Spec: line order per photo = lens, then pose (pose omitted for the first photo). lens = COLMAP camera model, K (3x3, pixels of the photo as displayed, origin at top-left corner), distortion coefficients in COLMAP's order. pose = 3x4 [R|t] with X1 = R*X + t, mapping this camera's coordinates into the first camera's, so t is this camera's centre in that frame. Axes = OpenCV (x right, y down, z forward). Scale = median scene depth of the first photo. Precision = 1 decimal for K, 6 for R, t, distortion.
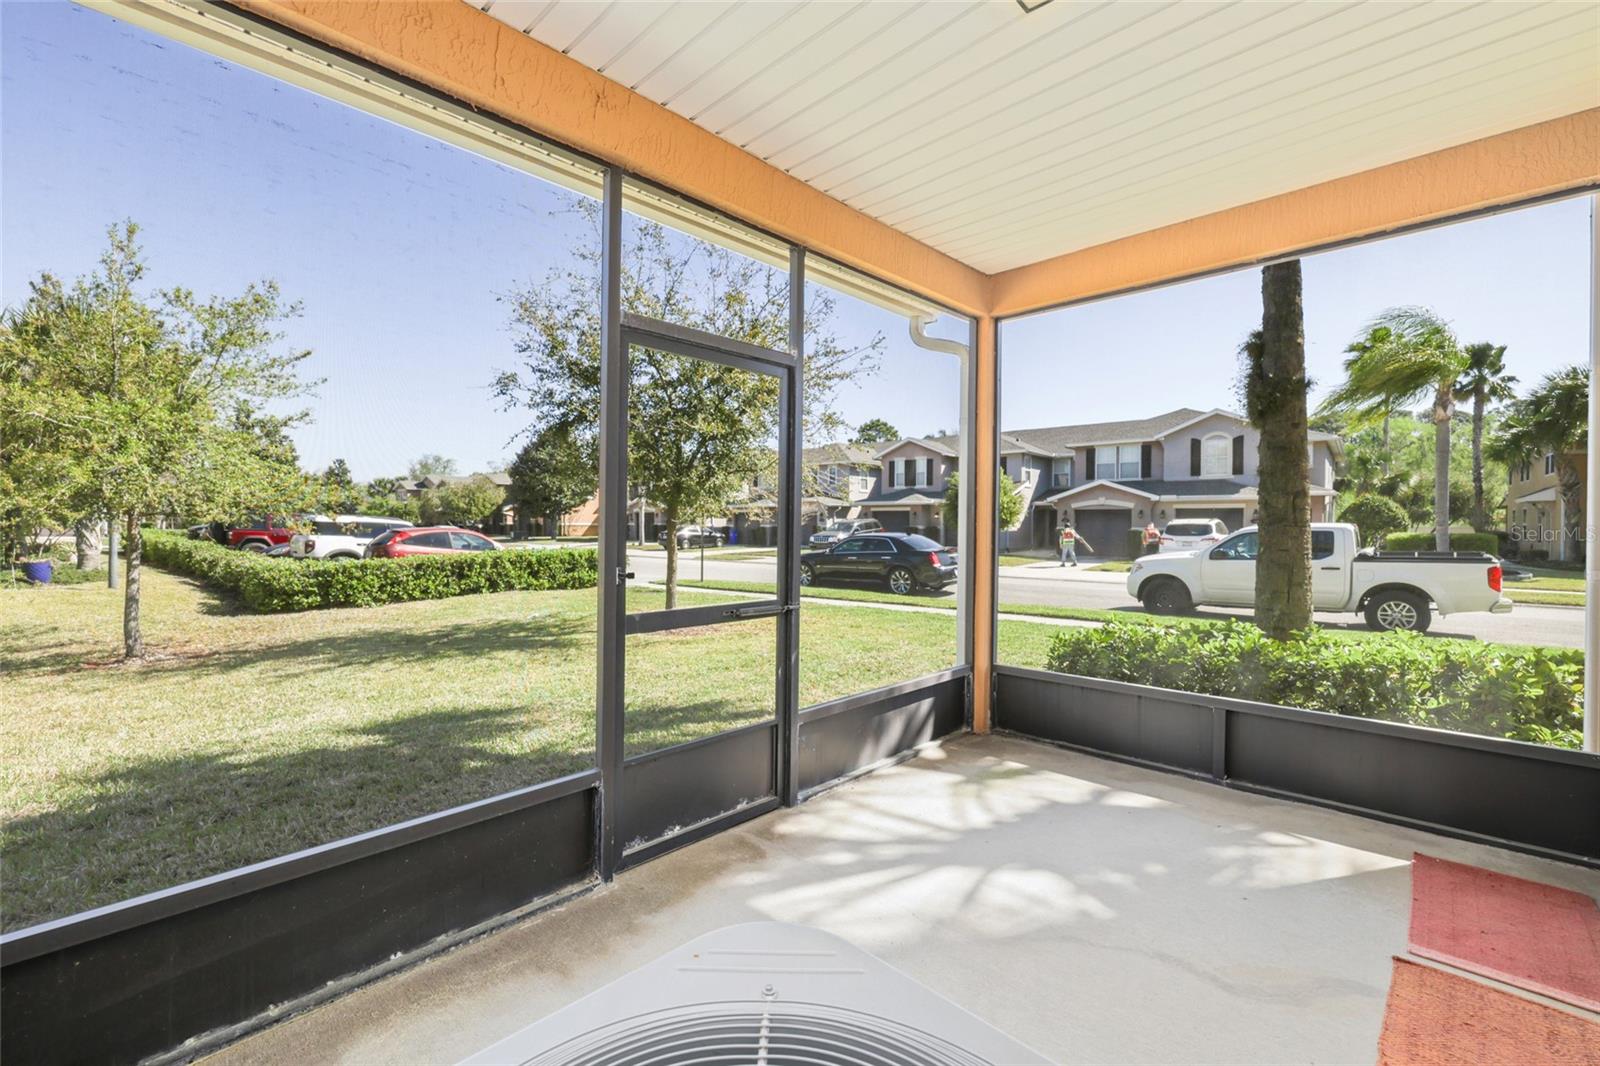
lens RADIAL K [[671.7, 0, 786.1], [0, 671.7, 518.3], [0, 0, 1]] dist [-0.002346, -0.000363]
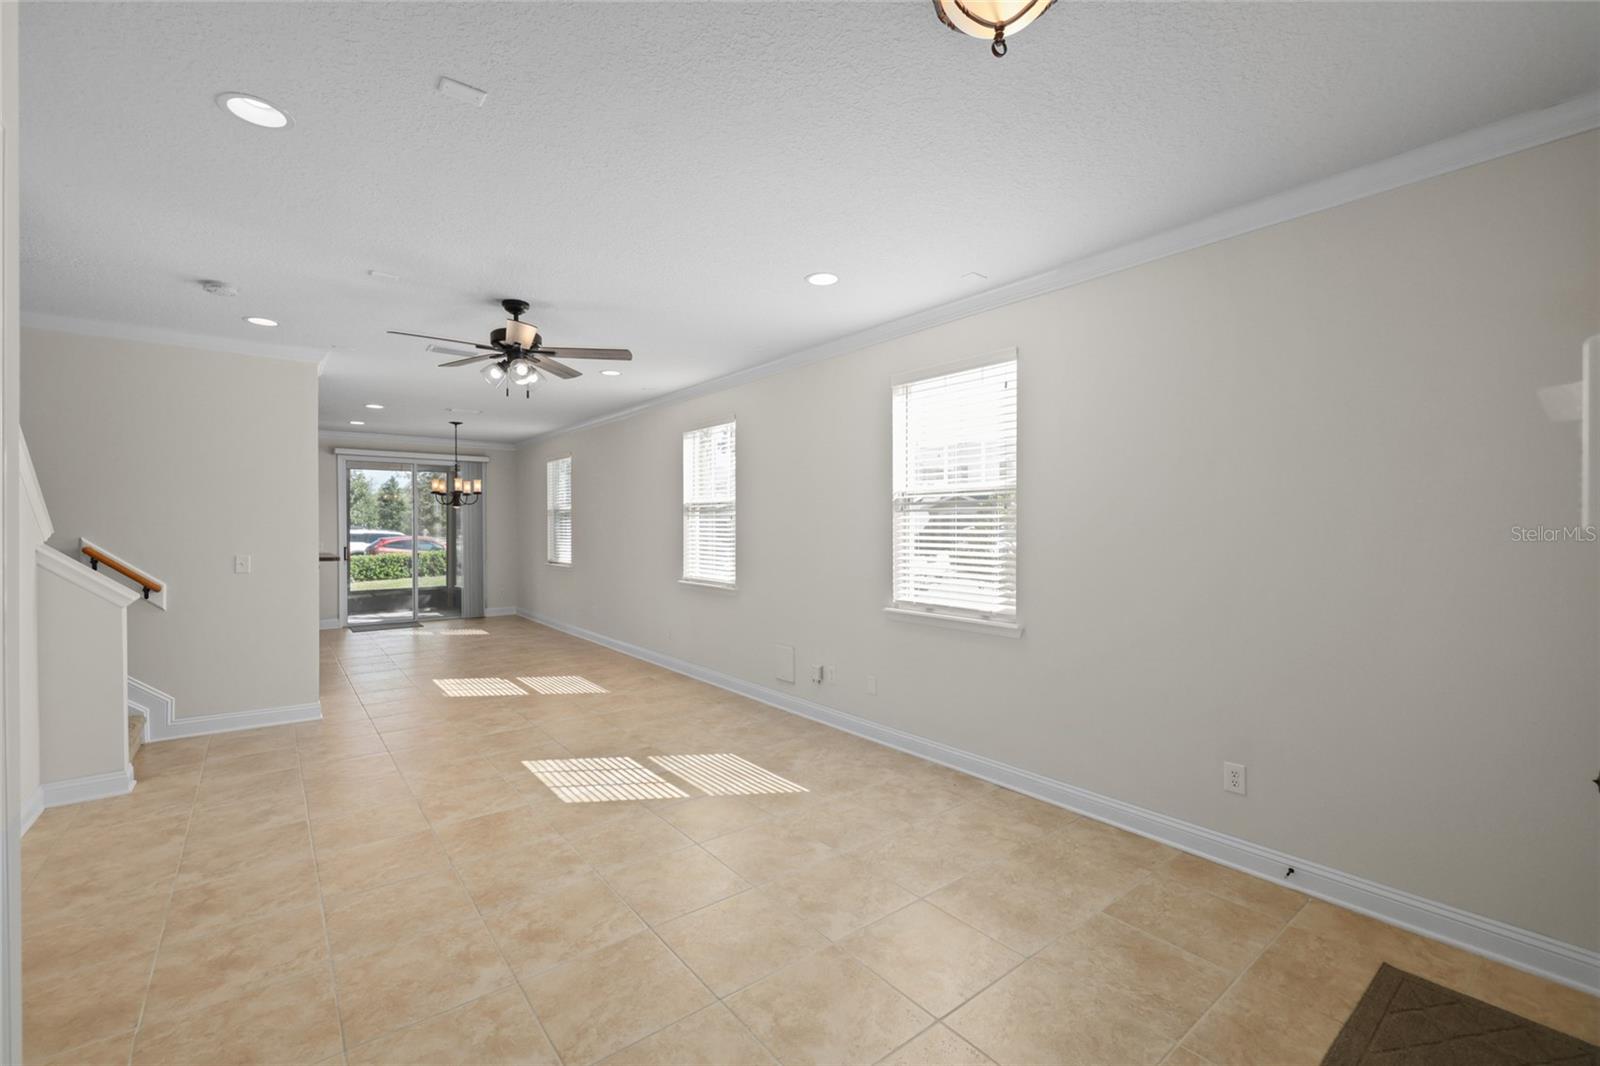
lens RADIAL K [[673.1, 0, 777.5], [0, 673.1, 535.9], [0, 0, 1]] dist [-0.001957, -0.000216]
pose [[0.990930, -0.008051, -0.134135, 2.367579], [0.011360, 0.999649, 0.023922, -0.068229], [0.133895, -0.025229, 0.990674, -1.965835]]
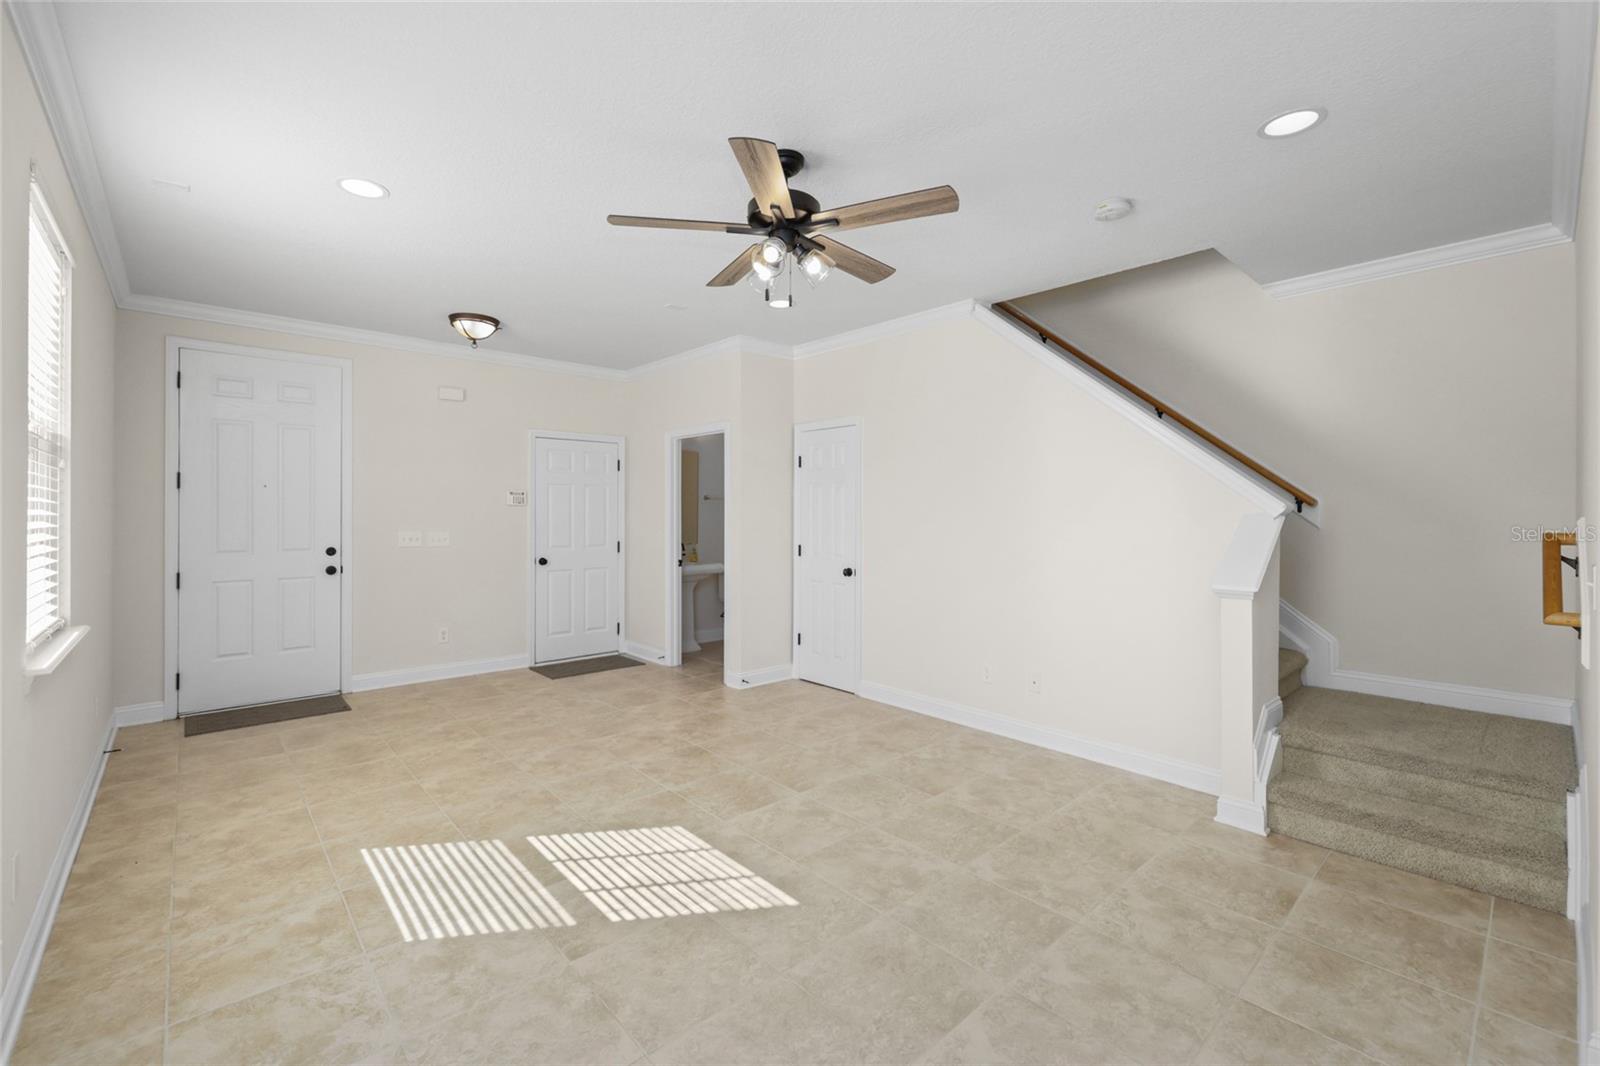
lens RADIAL K [[671.7, 0, 786.1], [0, 671.7, 518.3], [0, 0, 1]] dist [-0.002346, -0.000363]
pose [[-0.998021, -0.014275, 0.061234, 1.794703], [-0.014408, 0.999895, -0.001735, -0.041084], [-0.061202, -0.002614, -0.998122, -0.345343]]
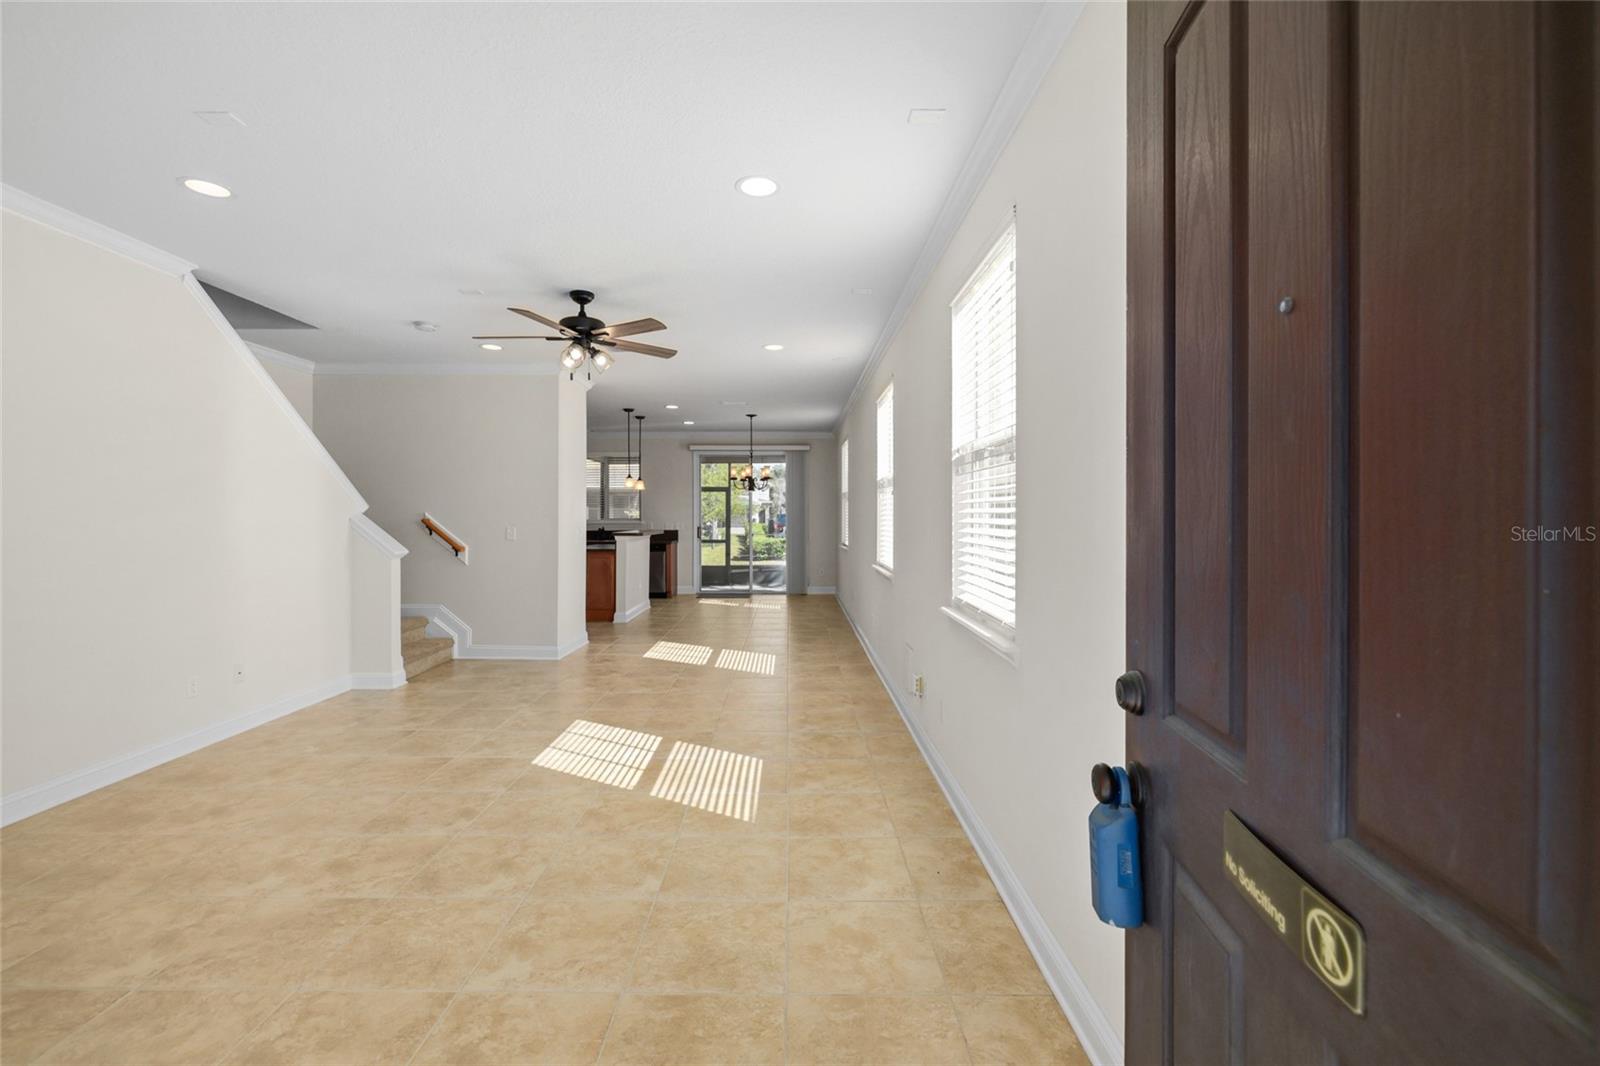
lens RADIAL K [[671.7, 0, 786.1], [0, 671.7, 518.3], [0, 0, 1]] dist [-0.002346, -0.000363]
pose [[0.701397, -0.005260, -0.712752, 2.851138], [0.012119, 0.999916, 0.004547, -0.034008], [0.712668, -0.011827, 0.701402, -1.542170]]
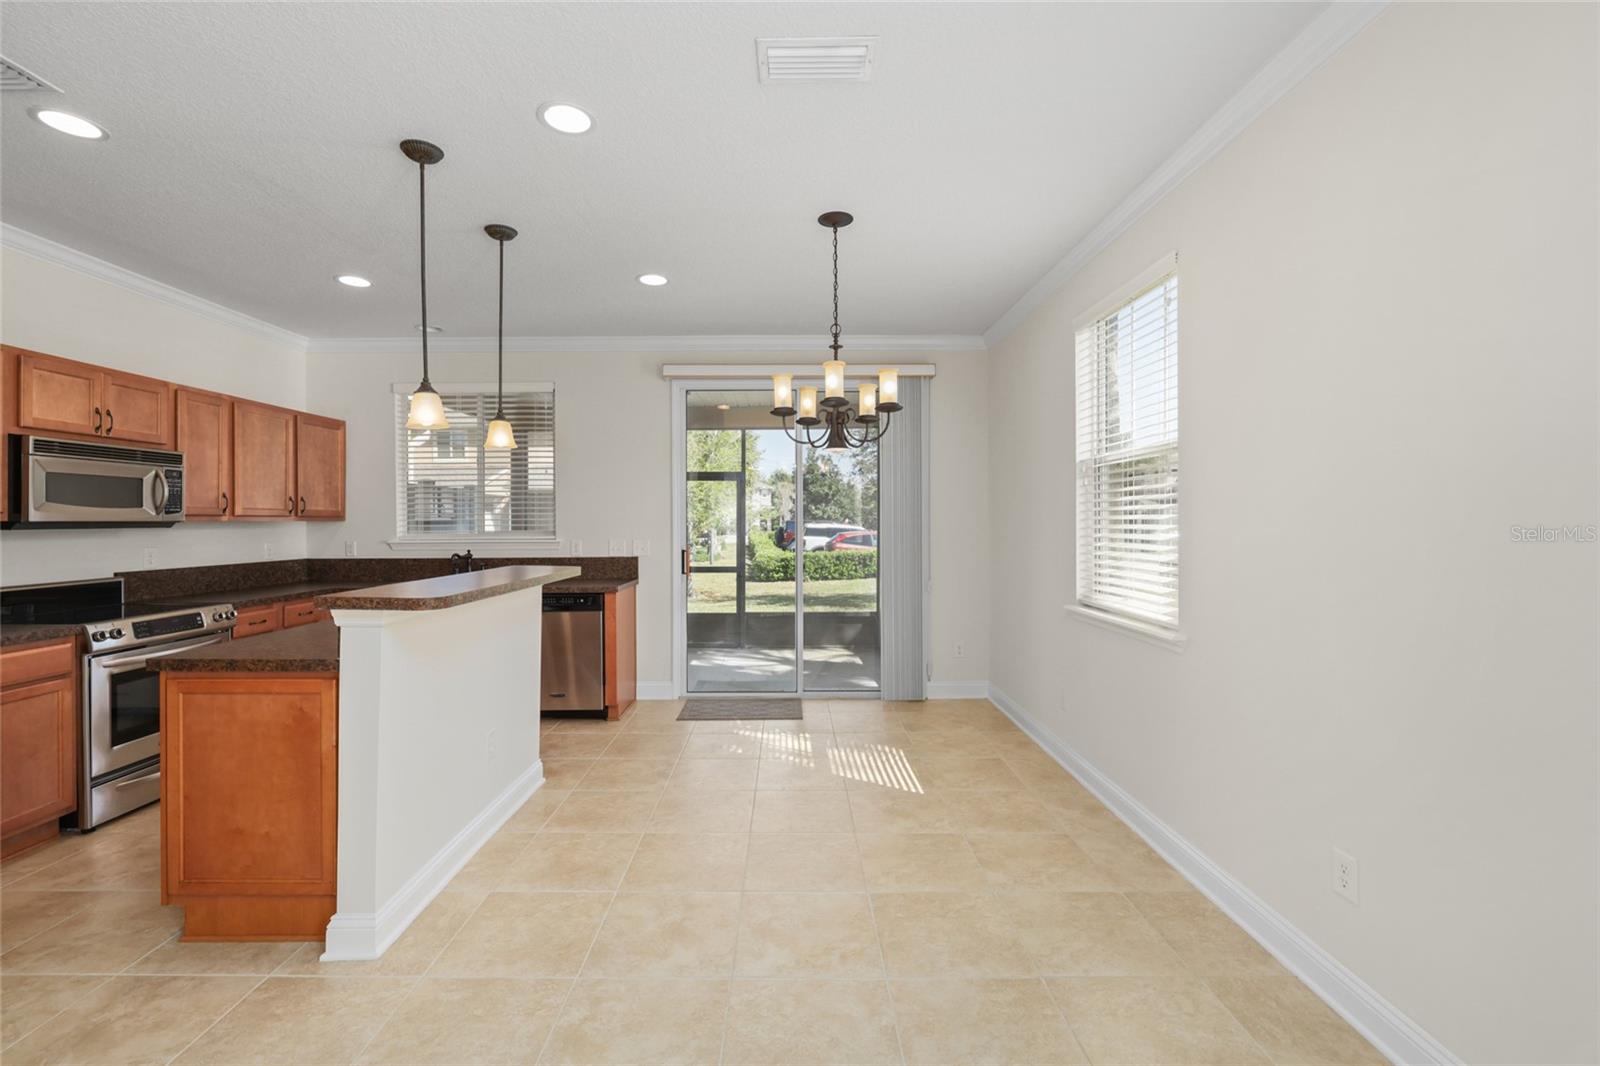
lens RADIAL K [[667.9, 0, 784.1], [0, 667.9, 522.7], [0, 0, 1]] dist [-0.001620, -0.000326]
pose [[0.702074, -0.009225, -0.712044, 1.555295], [0.014362, 0.999896, 0.001206, -0.038367], [0.711959, -0.011073, 0.702134, -0.529654]]
